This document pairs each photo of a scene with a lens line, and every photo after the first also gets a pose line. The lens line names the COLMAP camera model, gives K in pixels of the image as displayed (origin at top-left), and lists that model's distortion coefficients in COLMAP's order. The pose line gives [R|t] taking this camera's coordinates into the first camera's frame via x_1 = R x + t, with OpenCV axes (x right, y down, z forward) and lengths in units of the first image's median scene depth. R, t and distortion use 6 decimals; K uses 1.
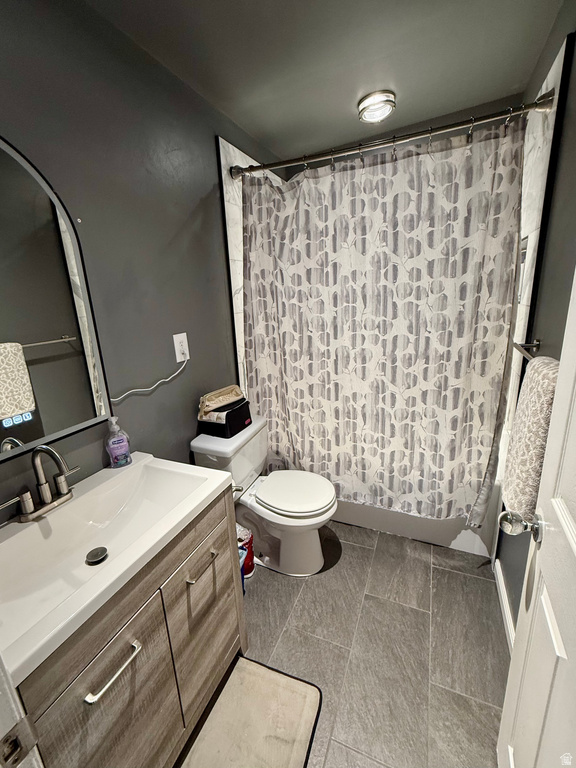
lens RADIAL K [[324.3, 0, 284.9], [0, 324.3, 382.1], [0, 0, 1]] dist [-0.003519, 0.000150]
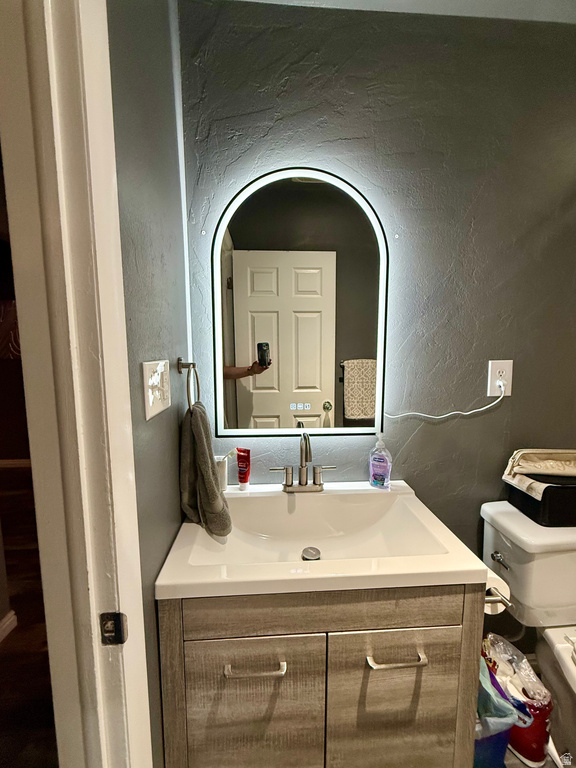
lens RADIAL K [[324.3, 0, 289.2], [0, 324.3, 380.7], [0, 0, 1]] dist [-0.003519, 0.000150]
pose [[0.470452, 0.144368, -0.870536, 0.115153], [-0.246187, 0.968829, 0.027625, -0.000447], [0.847388, 0.201318, 0.491329, 0.204941]]
